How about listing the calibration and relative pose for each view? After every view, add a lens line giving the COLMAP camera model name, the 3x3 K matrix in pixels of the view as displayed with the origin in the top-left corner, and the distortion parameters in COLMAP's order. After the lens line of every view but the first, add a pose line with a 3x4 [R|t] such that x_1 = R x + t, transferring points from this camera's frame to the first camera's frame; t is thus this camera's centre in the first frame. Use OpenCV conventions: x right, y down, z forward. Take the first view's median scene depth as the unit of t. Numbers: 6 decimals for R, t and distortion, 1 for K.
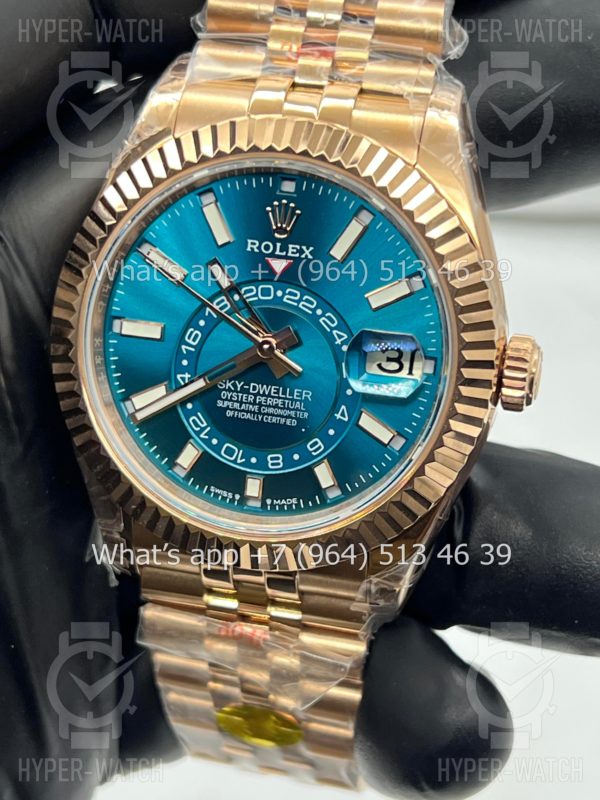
lens RADIAL K [[1873.6, 0, 284.1], [0, 1873.6, 387.9], [0, 0, 1]] dist [0.296391, 0.000000]
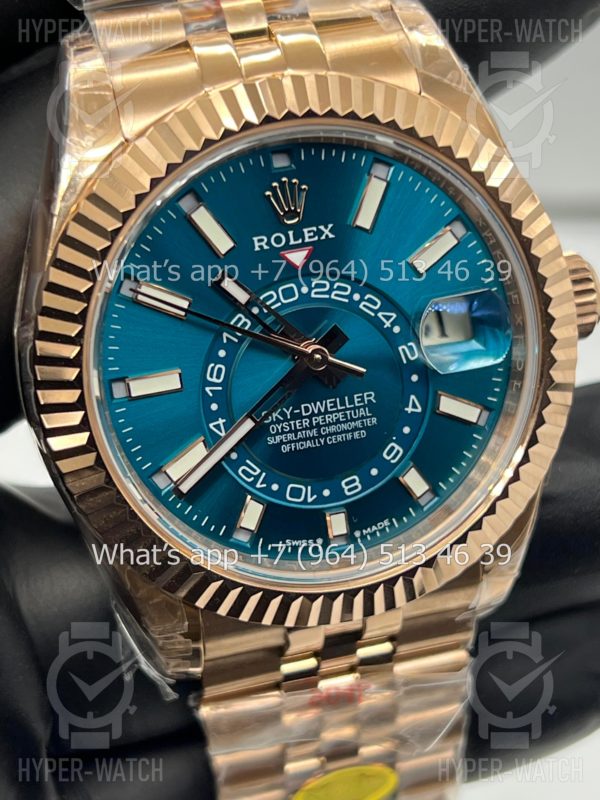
lens RADIAL K [[1873.6, 0, 301.4], [0, 1873.6, 397.4], [0, 0, 1]] dist [0.296391, 0.000000]
pose [[0.877241, -0.312580, 0.364337, -0.315218], [0.292444, 0.949845, 0.110773, -0.096480], [-0.380690, 0.009374, 0.924655, 0.243382]]
